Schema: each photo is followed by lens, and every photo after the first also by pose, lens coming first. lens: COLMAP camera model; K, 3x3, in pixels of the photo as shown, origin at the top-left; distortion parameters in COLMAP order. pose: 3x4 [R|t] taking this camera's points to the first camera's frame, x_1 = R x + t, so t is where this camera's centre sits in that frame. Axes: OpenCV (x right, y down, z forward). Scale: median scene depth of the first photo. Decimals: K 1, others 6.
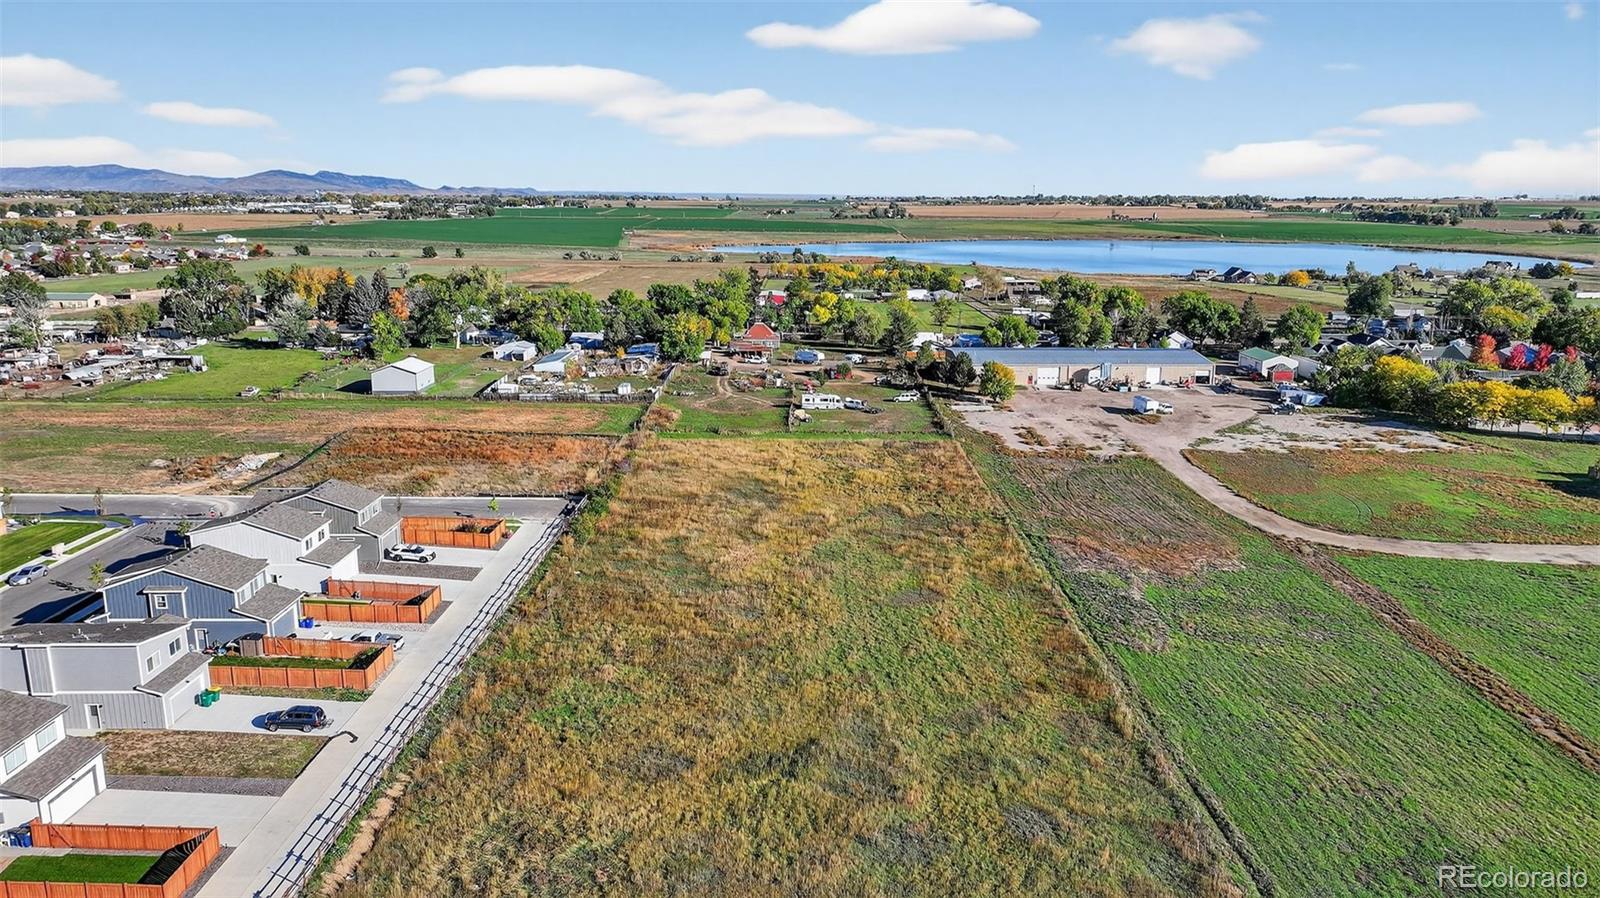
lens RADIAL K [[1131.6, 0, 799.0], [0, 1131.6, 447.1], [0, 0, 1]] dist [-0.004403, 0.018161]
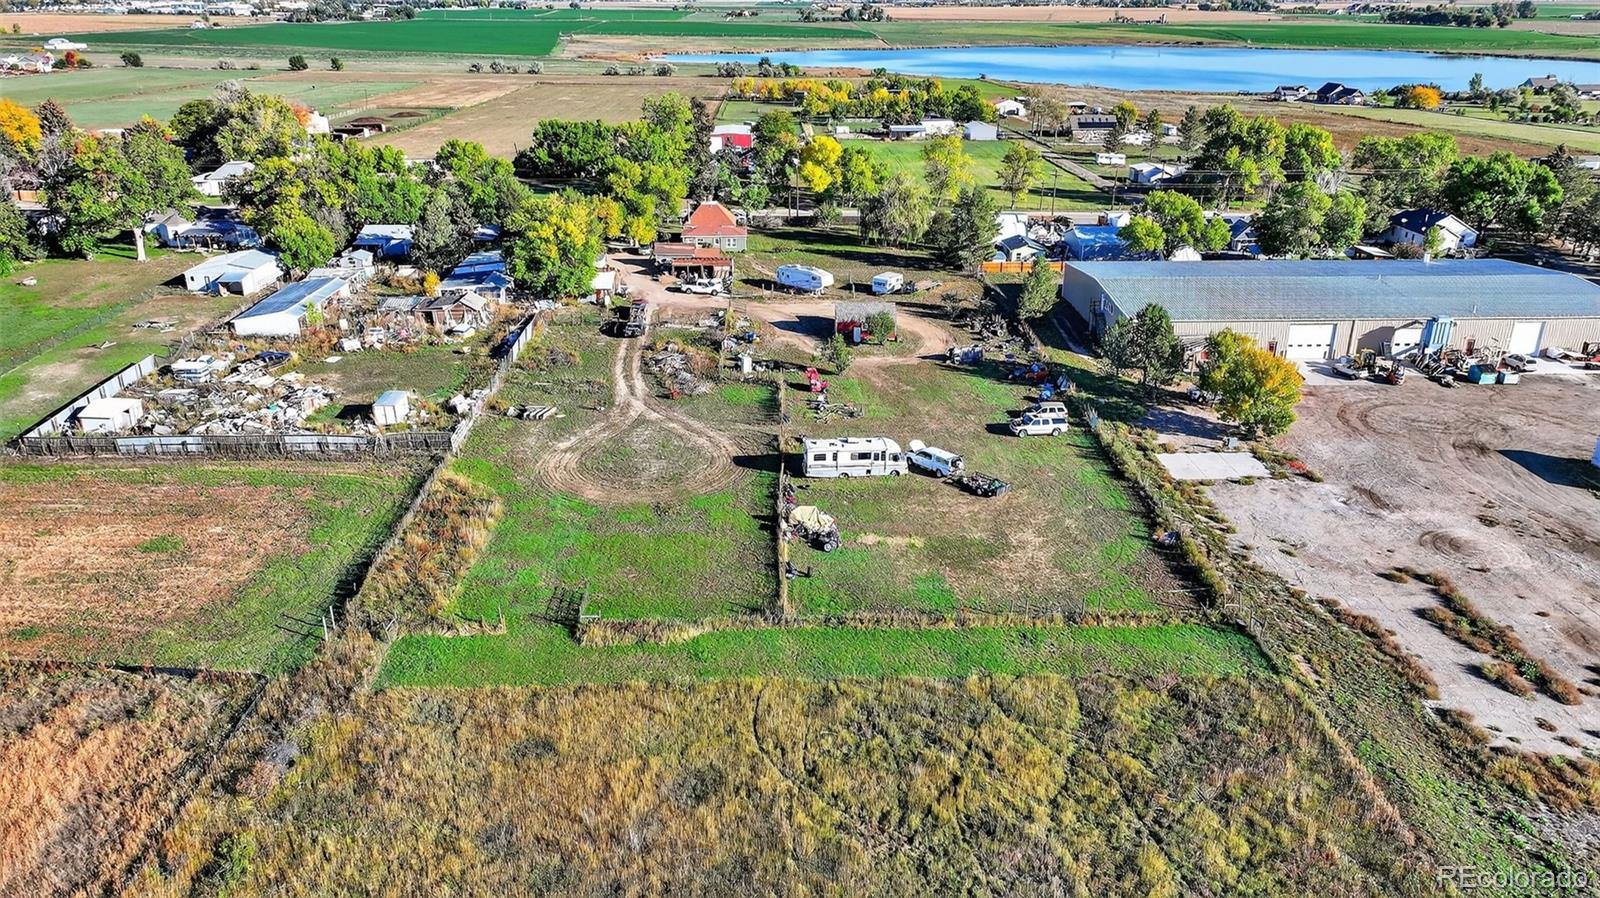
lens RADIAL K [[1131.6, 0, 802.1], [0, 1131.6, 449.2], [0, 0, 1]] dist [-0.004403, 0.018161]
pose [[0.999424, -0.012360, 0.031610, -0.008511], [0.007137, 0.987044, 0.160291, -0.077613], [-0.033182, -0.159973, 0.986563, 0.423536]]
